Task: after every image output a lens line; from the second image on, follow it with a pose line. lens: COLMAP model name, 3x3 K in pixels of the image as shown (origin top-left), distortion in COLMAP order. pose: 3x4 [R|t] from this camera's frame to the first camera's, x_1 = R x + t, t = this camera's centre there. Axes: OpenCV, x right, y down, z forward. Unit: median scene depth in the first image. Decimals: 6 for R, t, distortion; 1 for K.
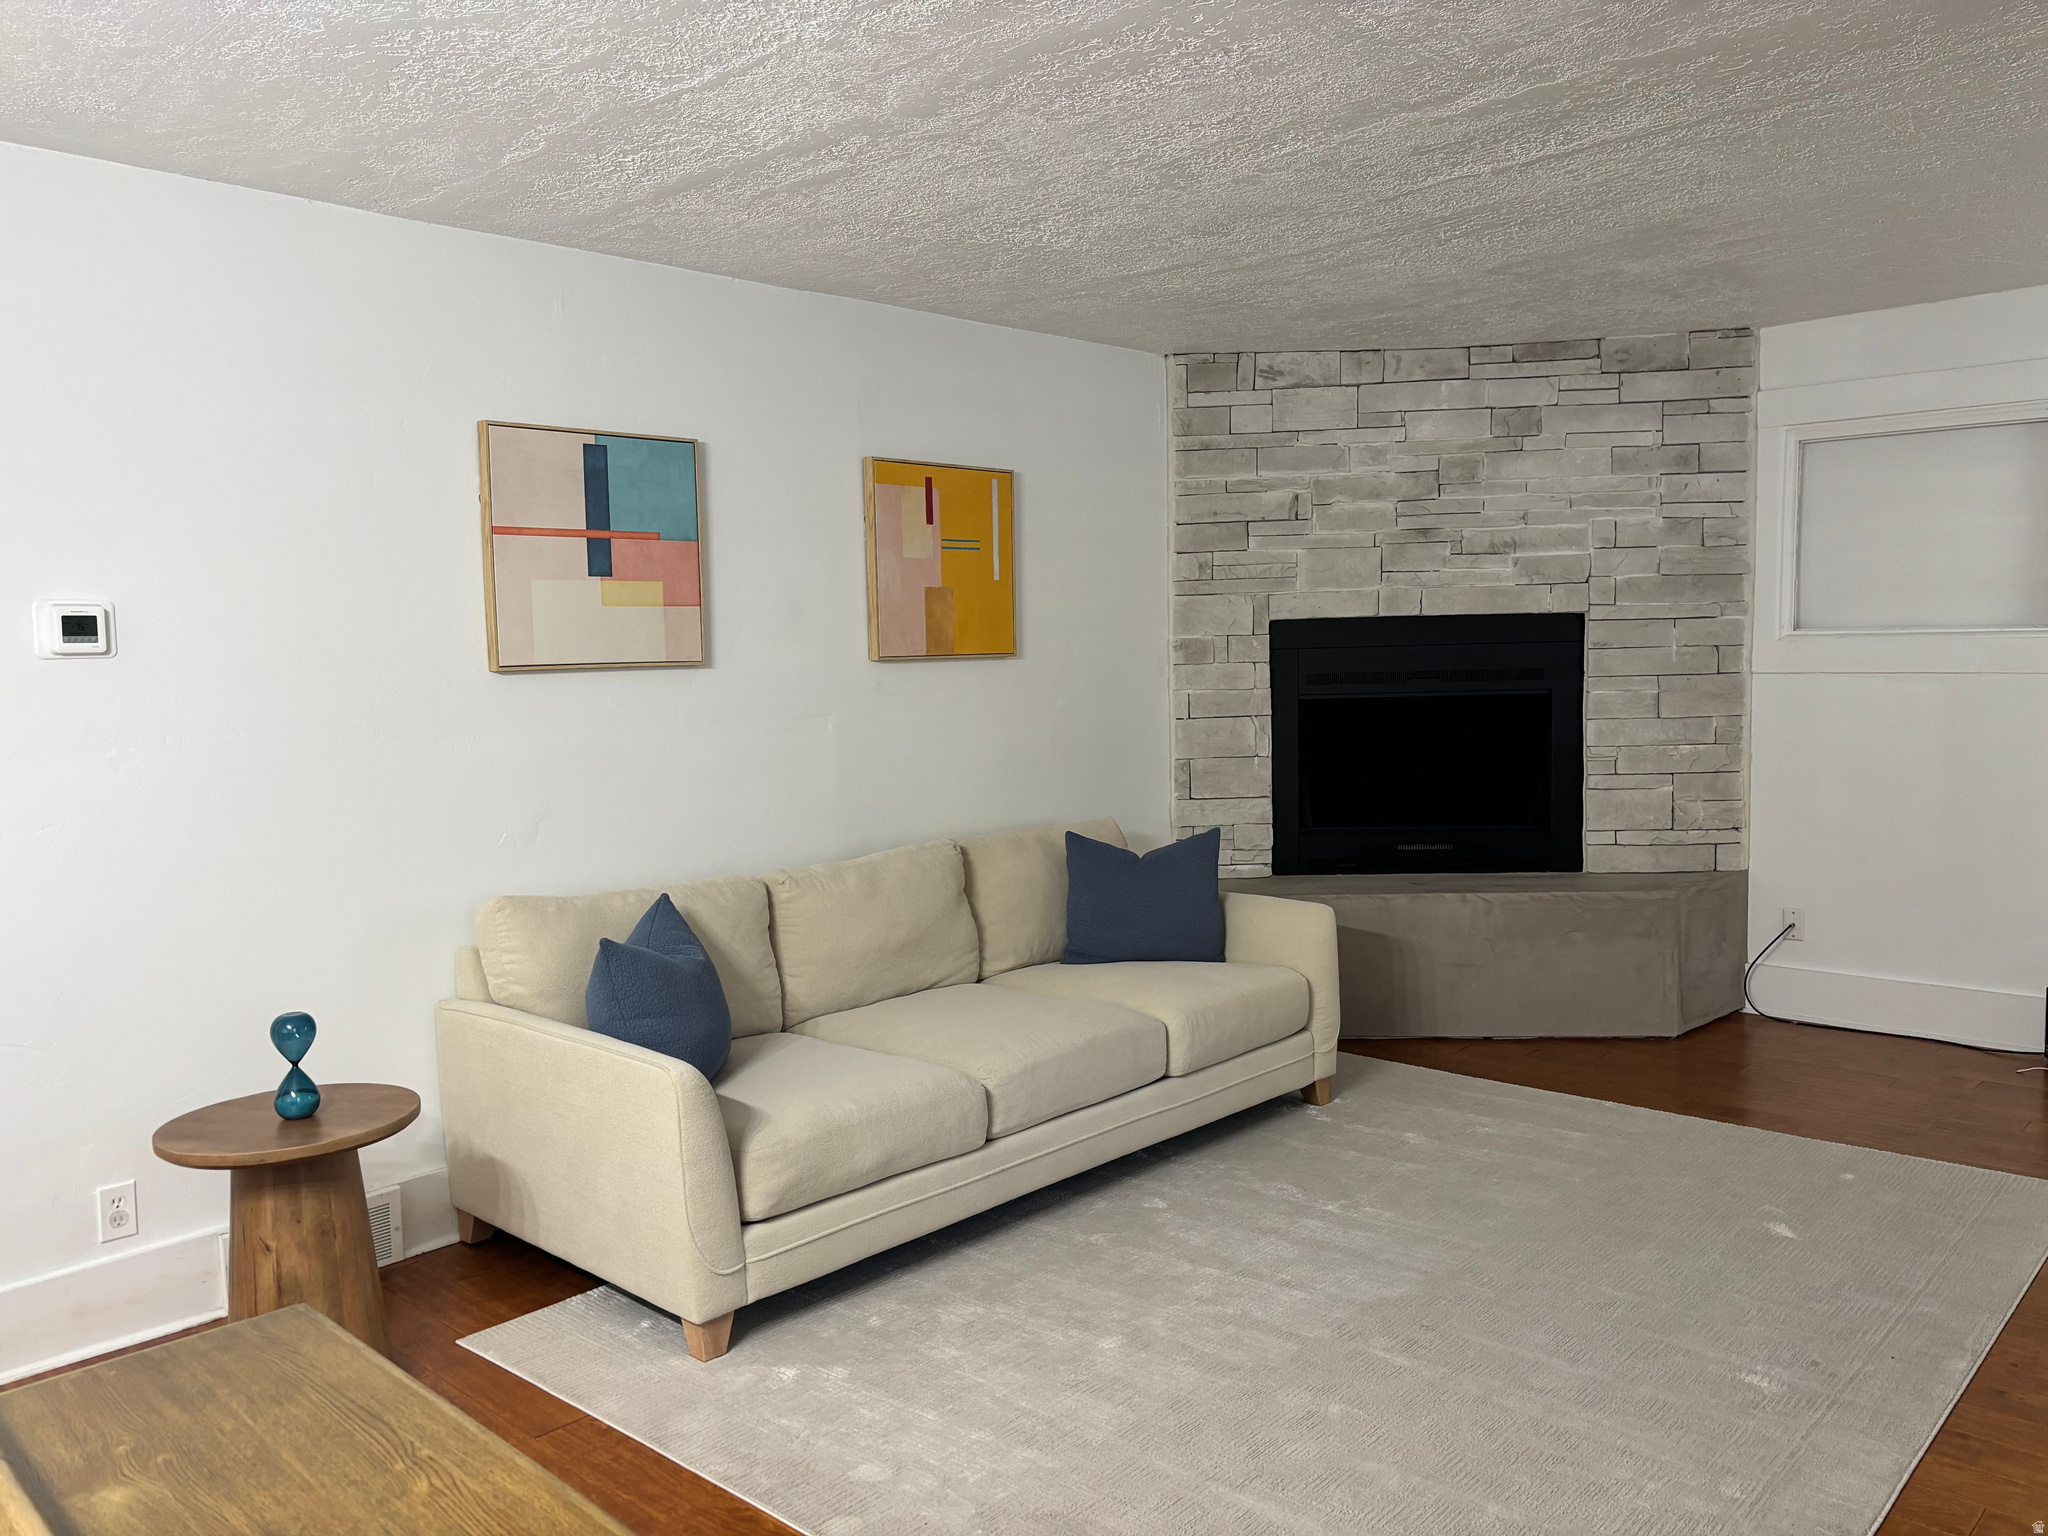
lens RADIAL K [[1544.6, 0, 1024.2], [0, 1544.6, 768.1], [0, 0, 1]] dist [0.040491, -0.037530]
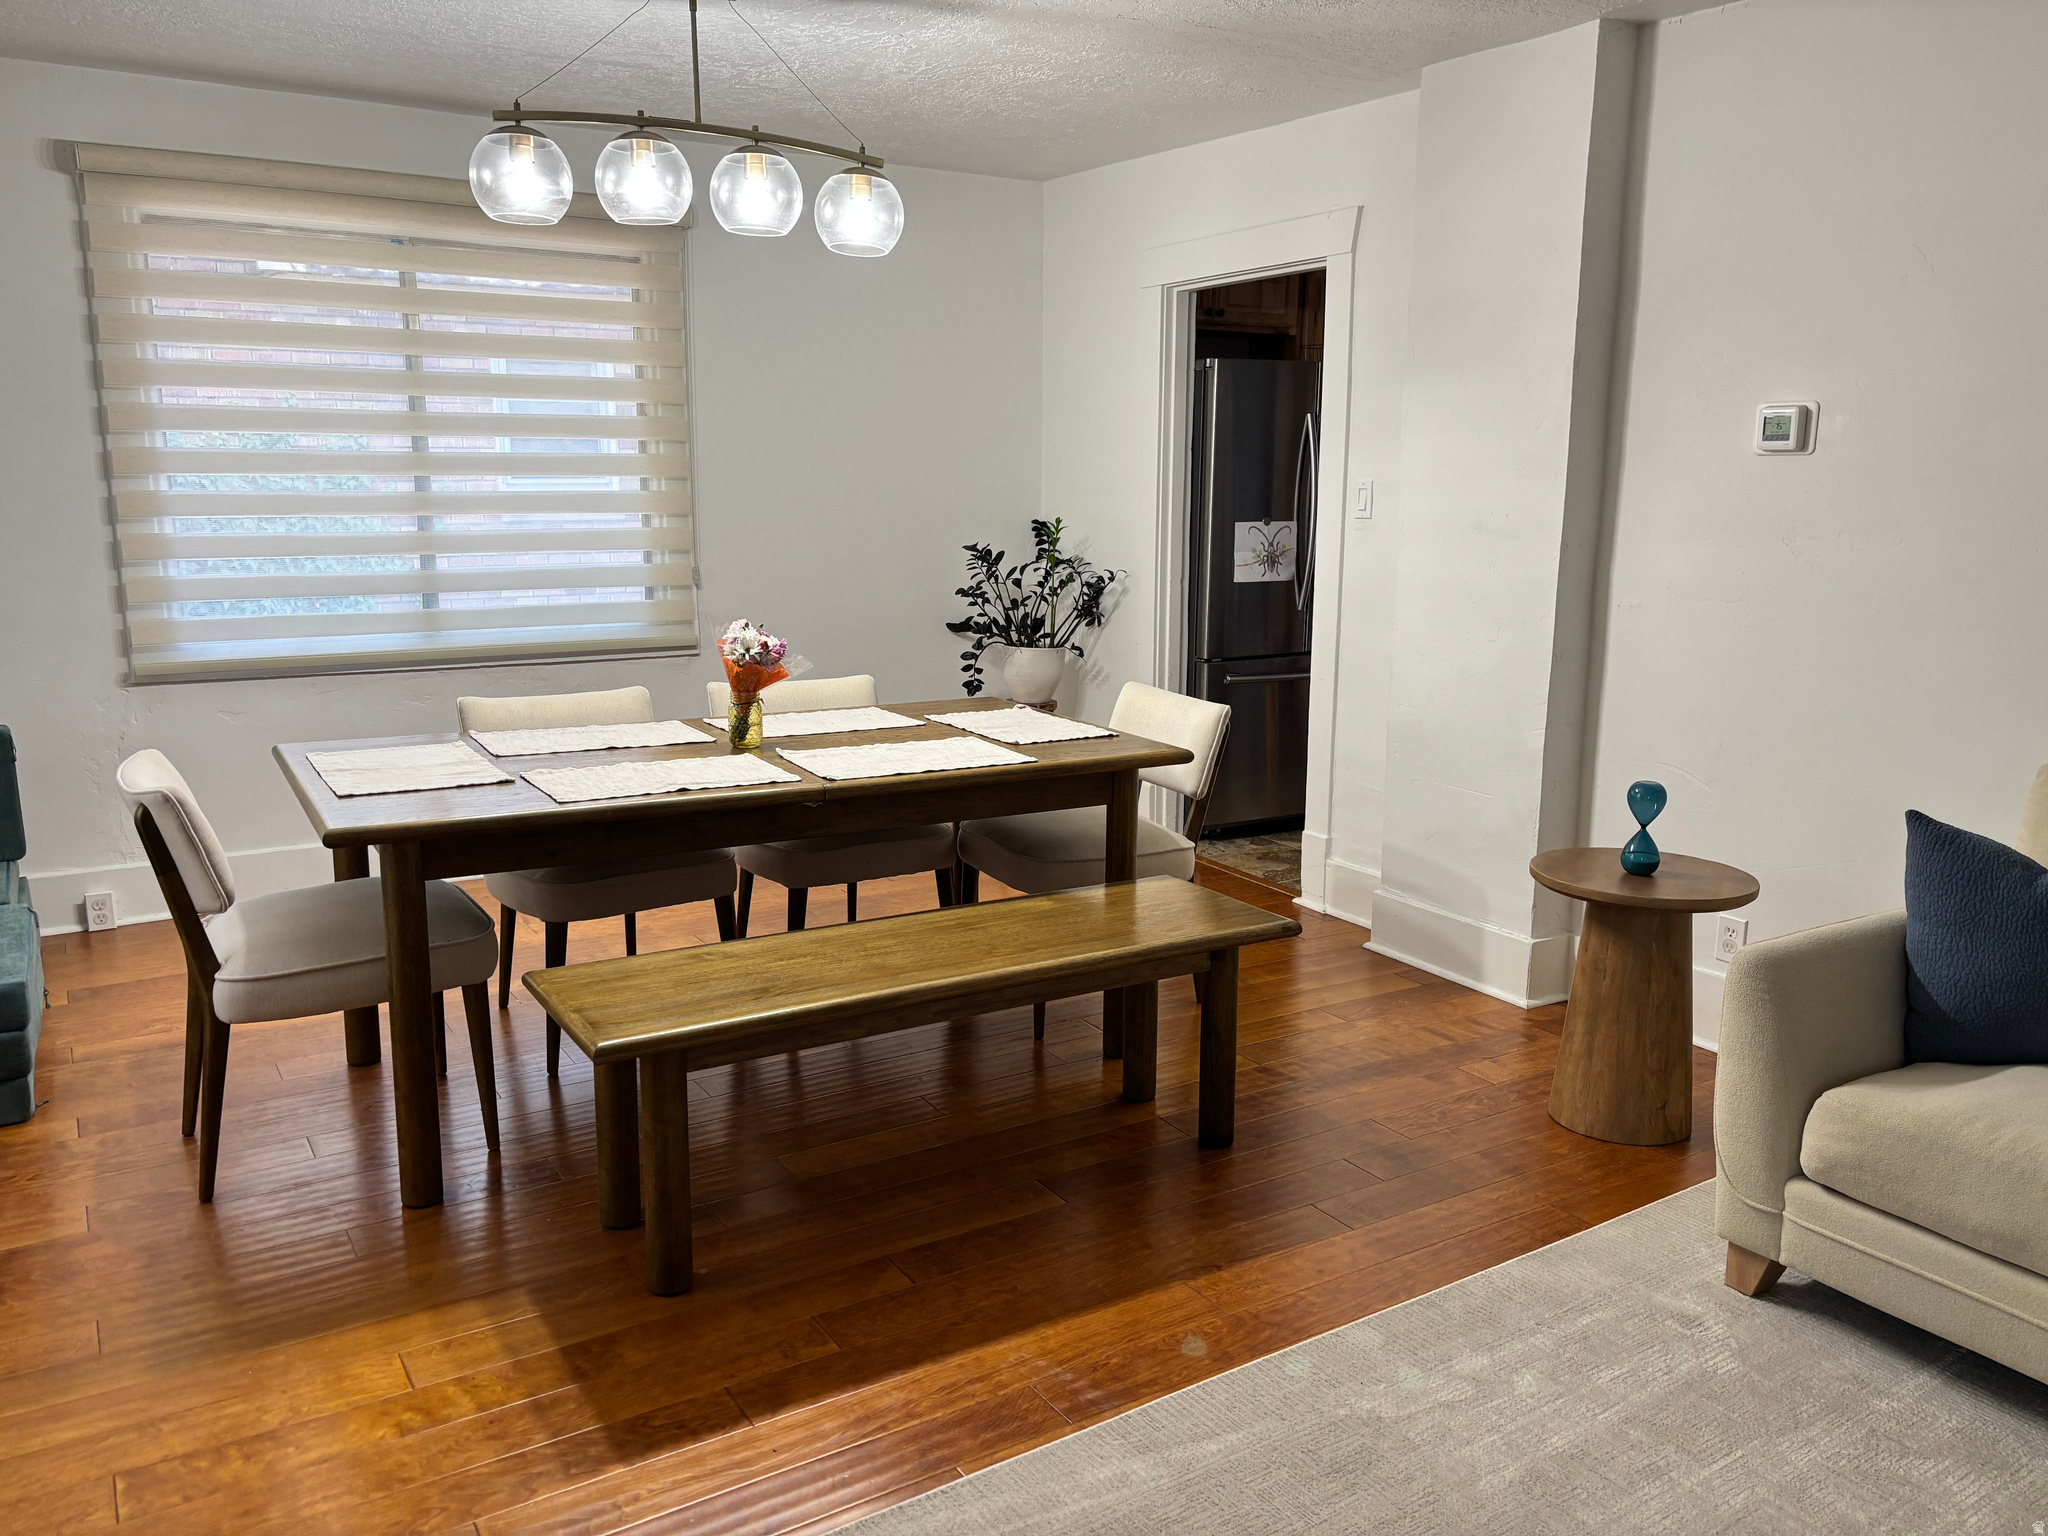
lens RADIAL K [[1544.6, 0, 1021.1], [0, 1544.6, 769.5], [0, 0, 1]] dist [0.040491, -0.037530]
pose [[-0.255916, 0.197183, -0.946375, 0.649473], [-0.069446, 0.972697, 0.221447, -0.061006], [0.964201, 0.122393, -0.235235, 0.777607]]
